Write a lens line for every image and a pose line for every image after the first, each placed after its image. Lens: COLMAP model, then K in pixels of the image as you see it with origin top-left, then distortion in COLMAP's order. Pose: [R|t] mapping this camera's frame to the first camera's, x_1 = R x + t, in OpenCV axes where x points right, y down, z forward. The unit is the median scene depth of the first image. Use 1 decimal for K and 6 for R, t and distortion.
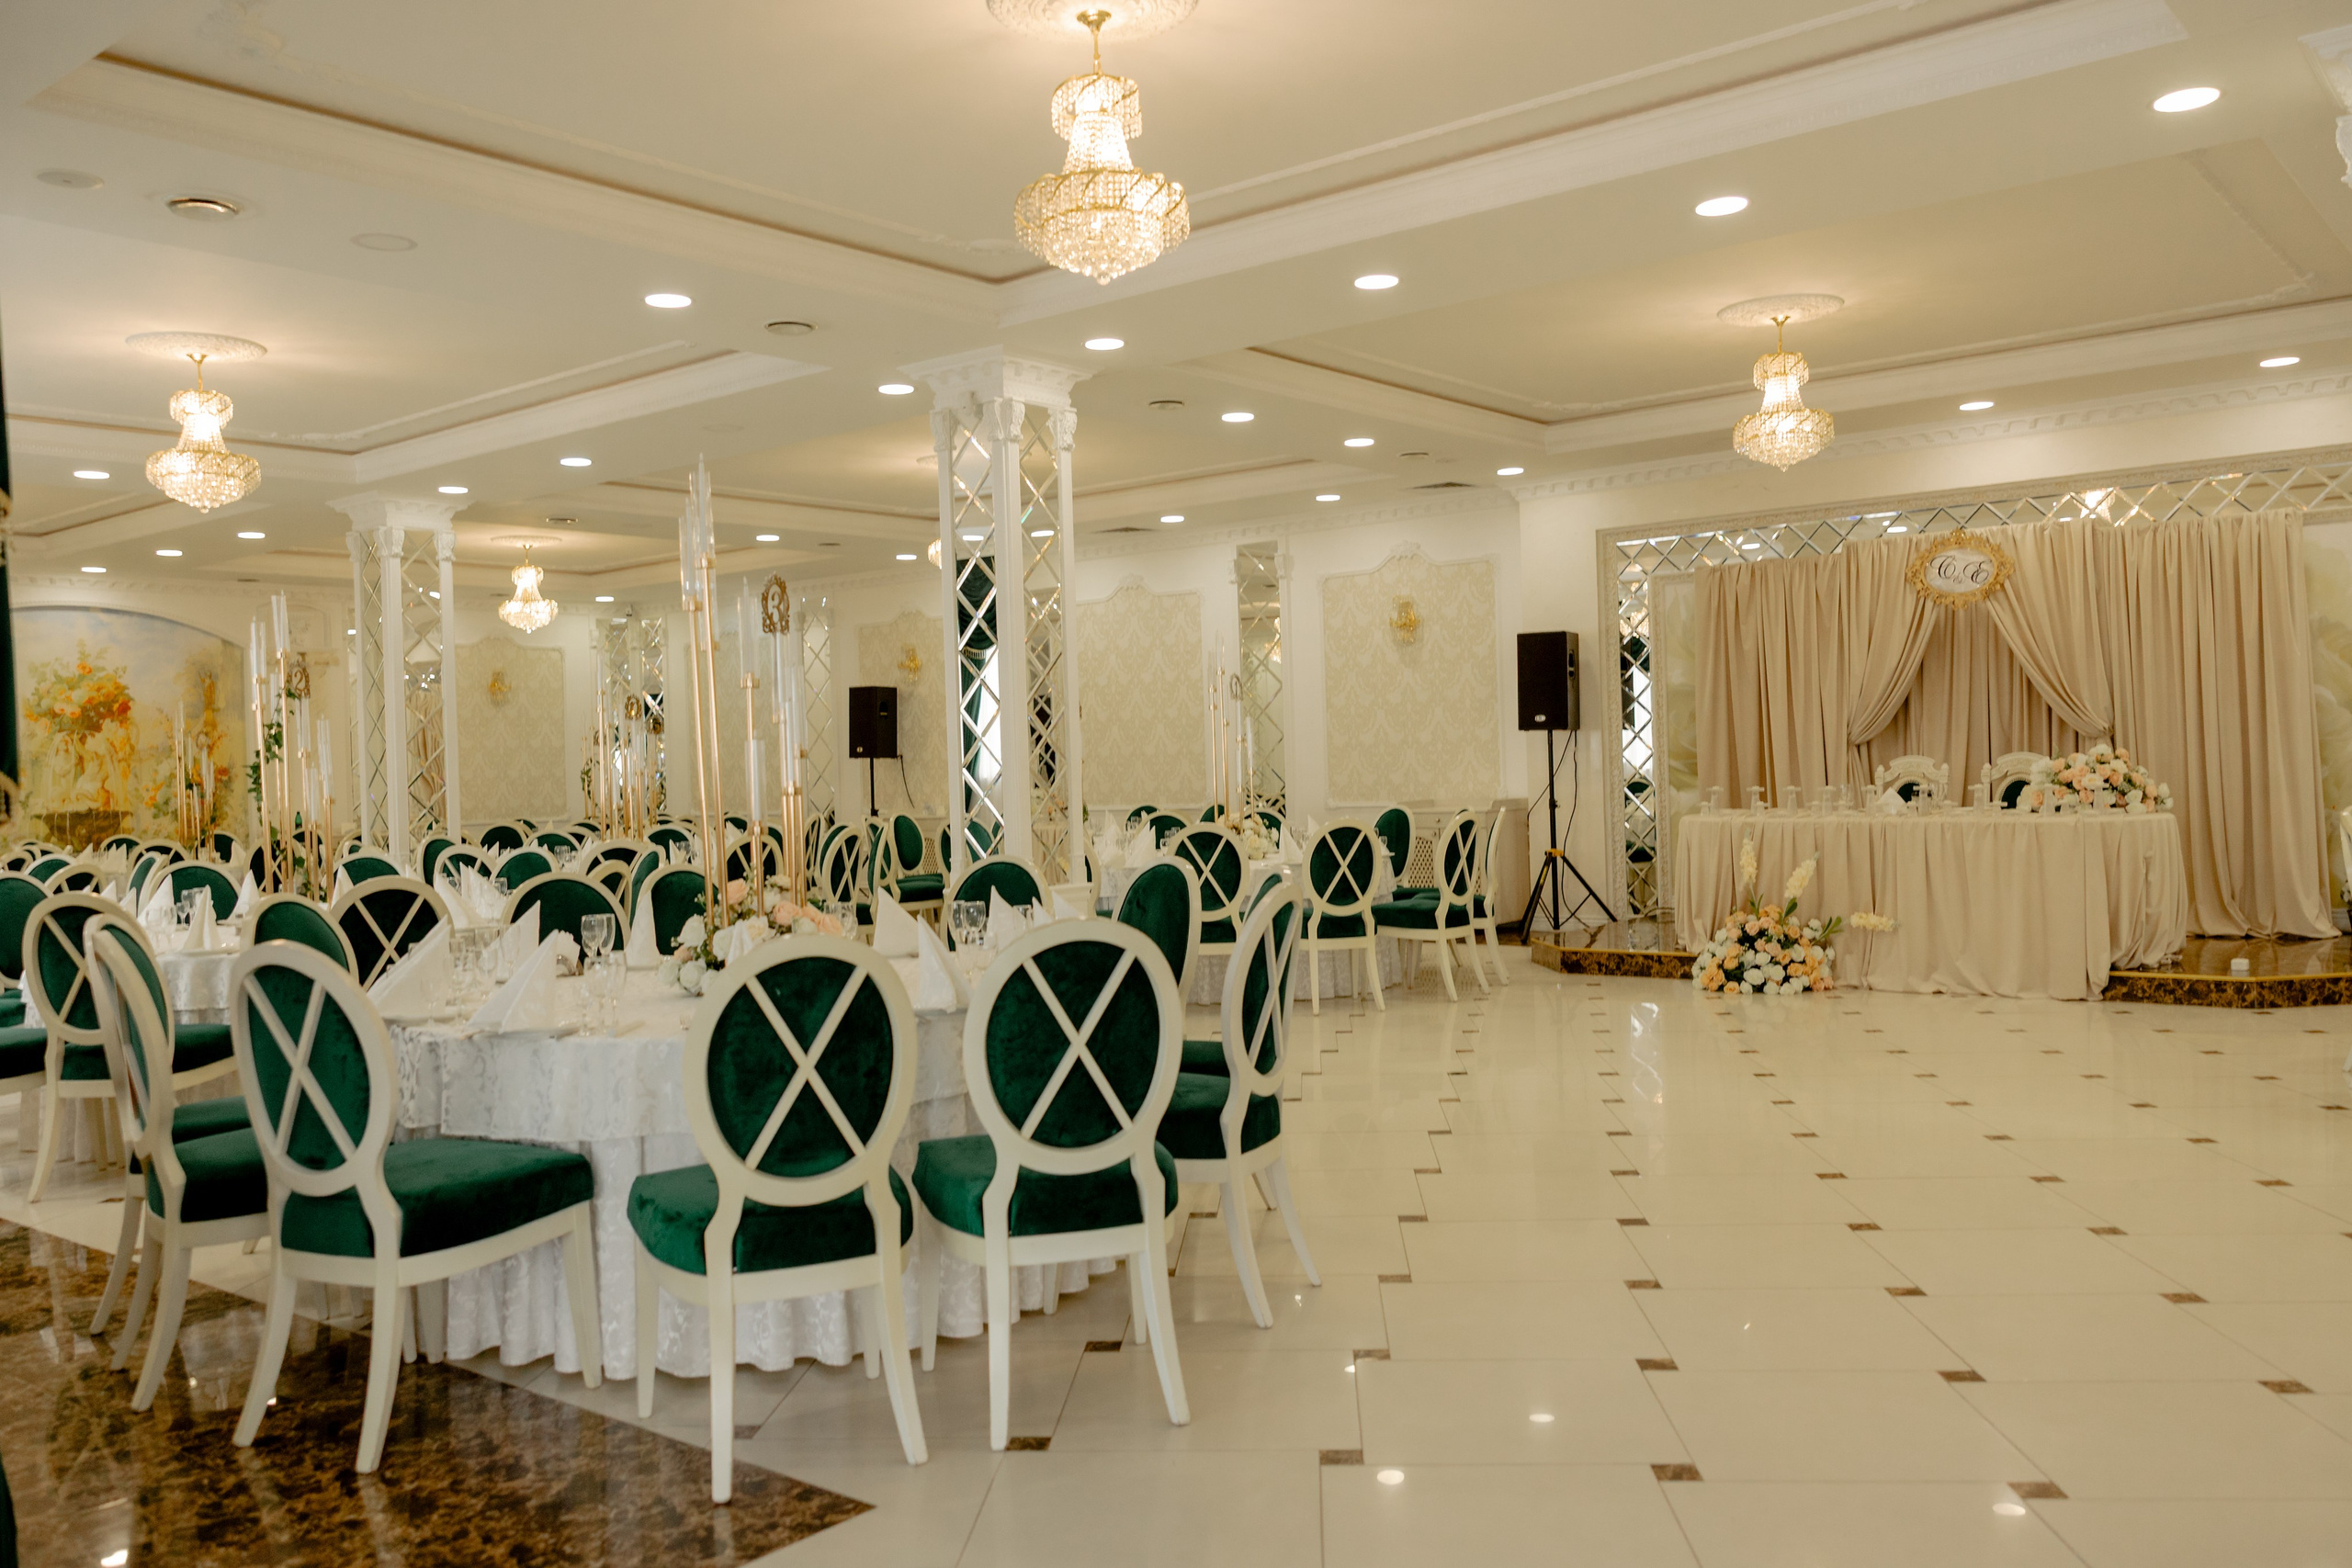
lens RADIAL K [[1871.4, 0, 1175.7], [0, 1871.4, 788.5], [0, 0, 1]] dist [0.002071, 0.000582]
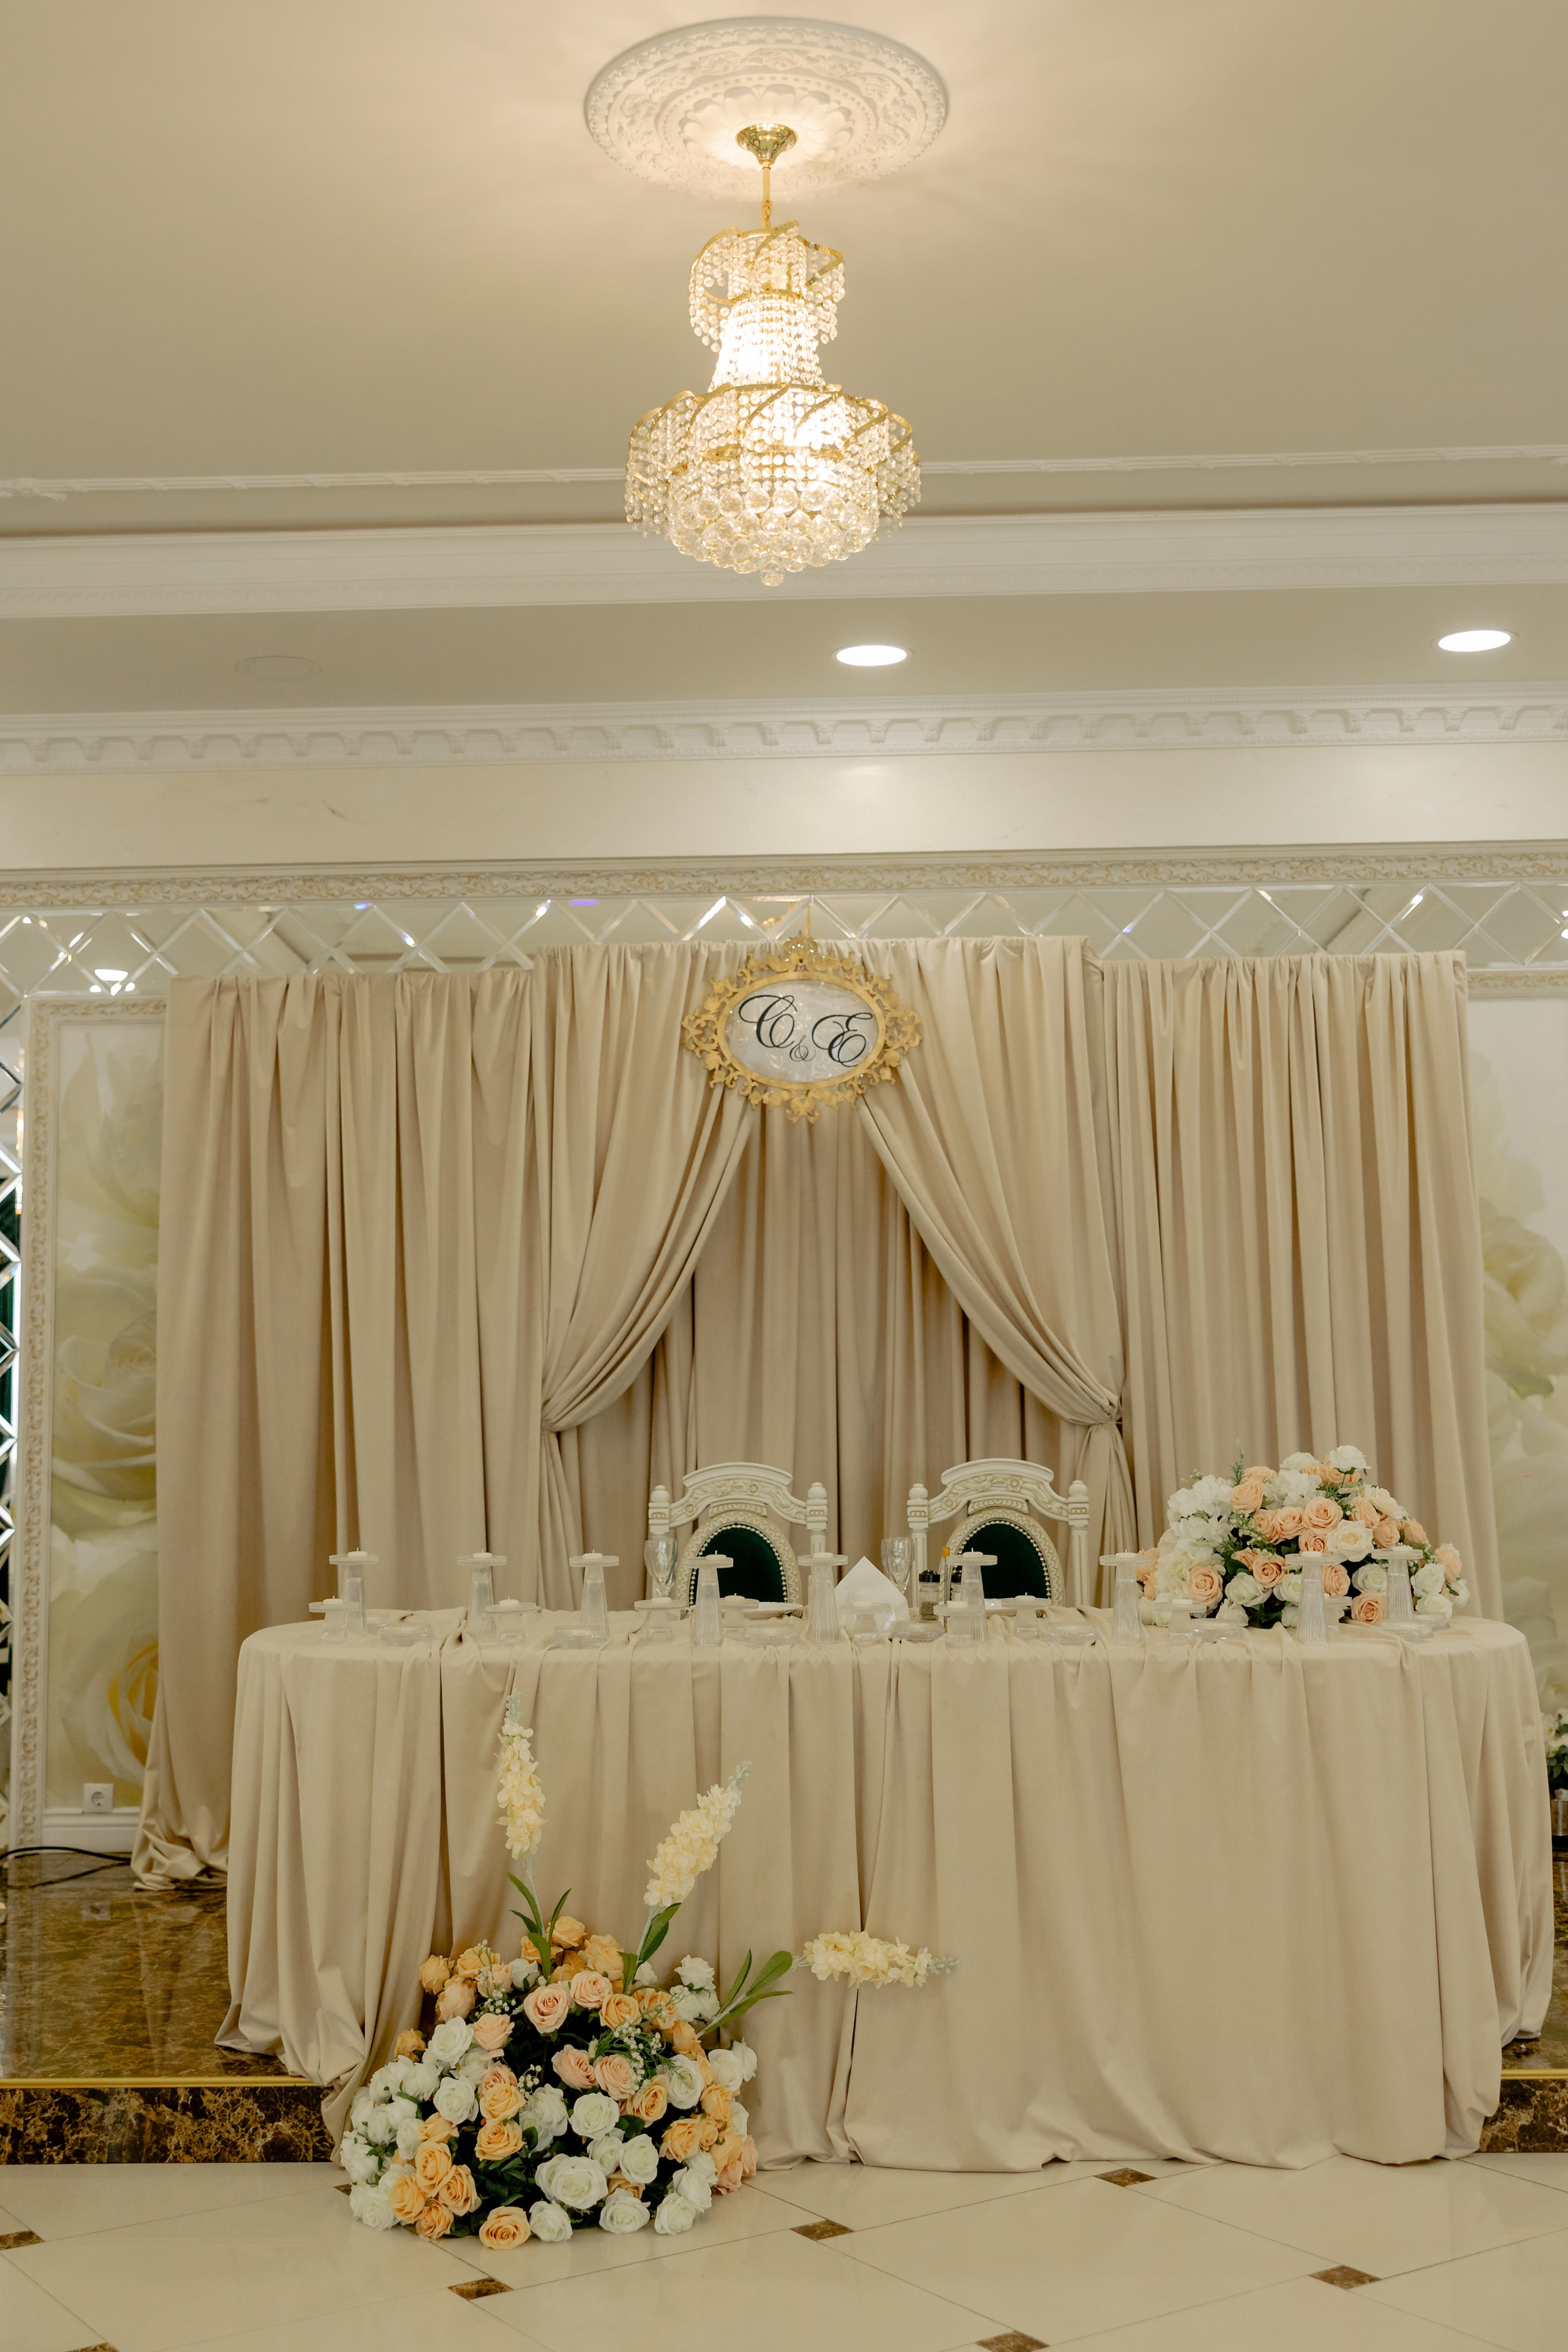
lens RADIAL K [[2518.7, 0, 708.8], [0, 2518.7, 1133.8], [0, 0, 1]] dist [-0.003426, 0.000000]
pose [[0.792556, 0.085814, 0.603731, 0.056141], [-0.003295, 0.990637, -0.136483, -0.014491], [-0.609791, 0.106181, 0.785418, 0.611294]]
